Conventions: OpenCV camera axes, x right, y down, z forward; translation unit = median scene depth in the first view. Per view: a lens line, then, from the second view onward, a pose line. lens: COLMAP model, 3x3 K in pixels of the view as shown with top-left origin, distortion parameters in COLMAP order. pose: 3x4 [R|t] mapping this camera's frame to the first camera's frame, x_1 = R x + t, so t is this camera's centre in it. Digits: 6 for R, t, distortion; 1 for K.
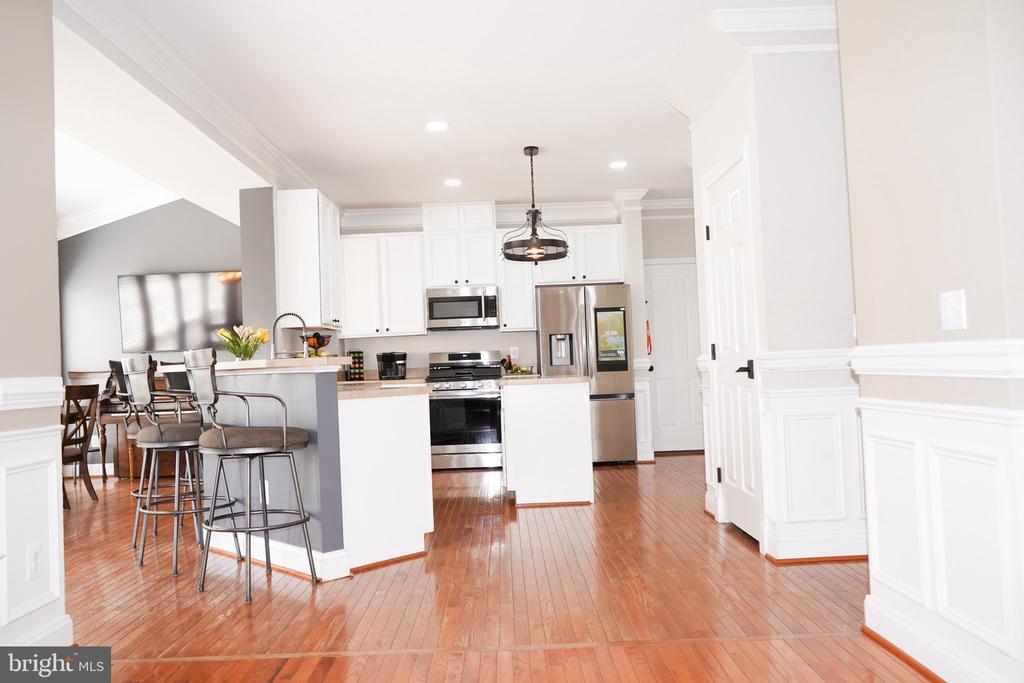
lens RADIAL K [[779.4, 0, 512.0], [0, 779.4, 341.5], [0, 0, 1]] dist [-0.024697, 0.000693]
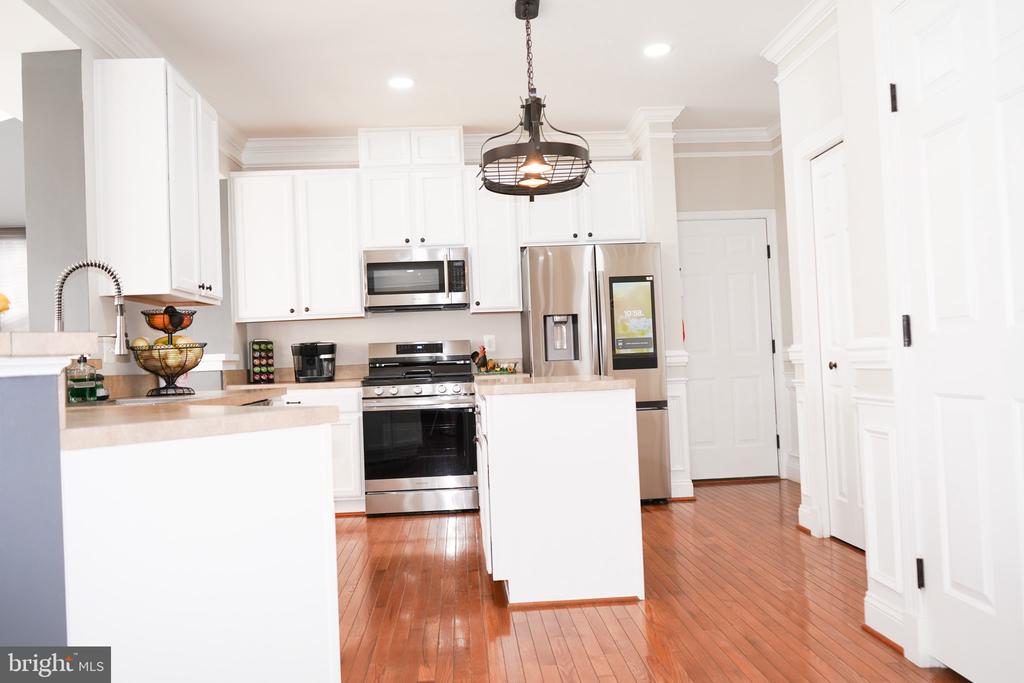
lens RADIAL K [[779.4, 0, 512.0], [0, 779.4, 341.5], [0, 0, 1]] dist [-0.024697, 0.000693]
pose [[0.998578, -0.001160, 0.053297, -0.015921], [0.000985, 0.999994, 0.003306, 0.011348], [-0.053300, -0.003249, 0.998573, 0.311612]]
